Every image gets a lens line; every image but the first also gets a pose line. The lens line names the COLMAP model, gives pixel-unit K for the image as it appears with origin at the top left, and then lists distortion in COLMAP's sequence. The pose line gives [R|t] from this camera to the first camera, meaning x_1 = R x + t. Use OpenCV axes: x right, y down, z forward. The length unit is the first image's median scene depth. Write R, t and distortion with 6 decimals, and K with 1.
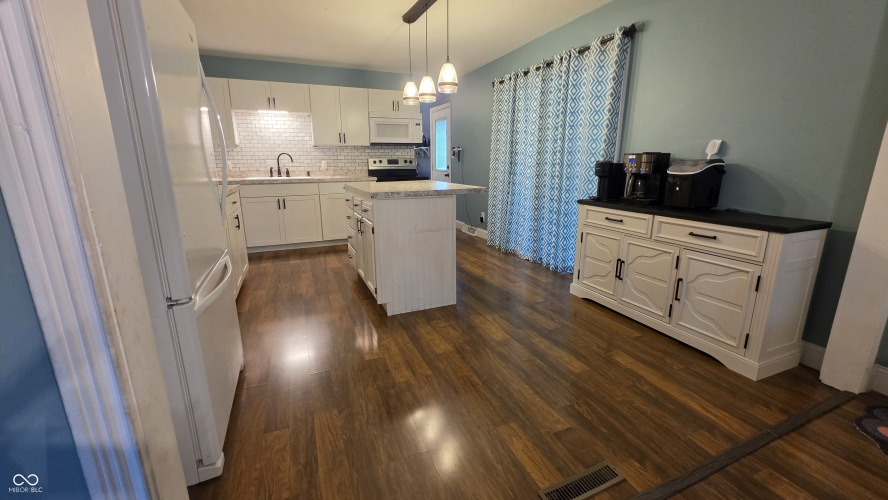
lens RADIAL K [[356.1, 0, 444.0], [0, 356.1, 250.0], [0, 0, 1]] dist [0.001929, 0.000096]
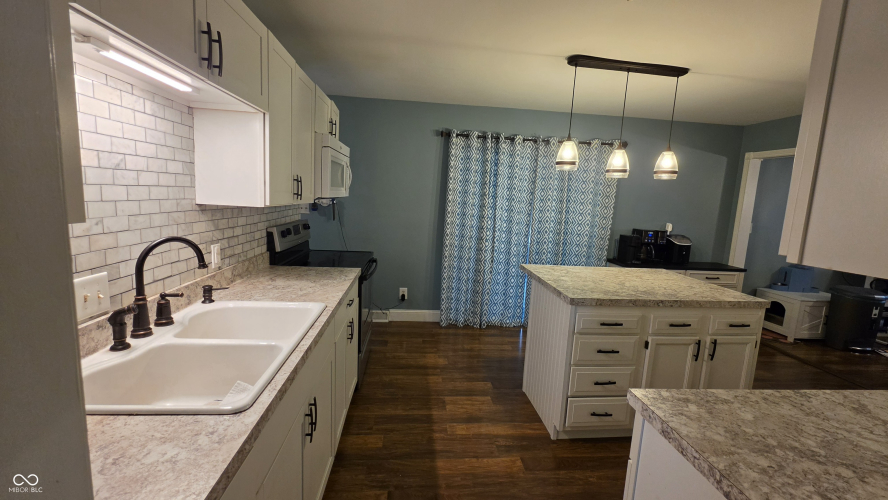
lens RADIAL K [[356.1, 0, 444.0], [0, 356.1, 250.0], [0, 0, 1]] dist [0.001929, 0.000096]
pose [[0.307488, -0.122446, 0.943641, -0.627576], [0.179280, 0.981381, 0.068924, -0.244178], [-0.934510, 0.147983, 0.323715, 0.729498]]
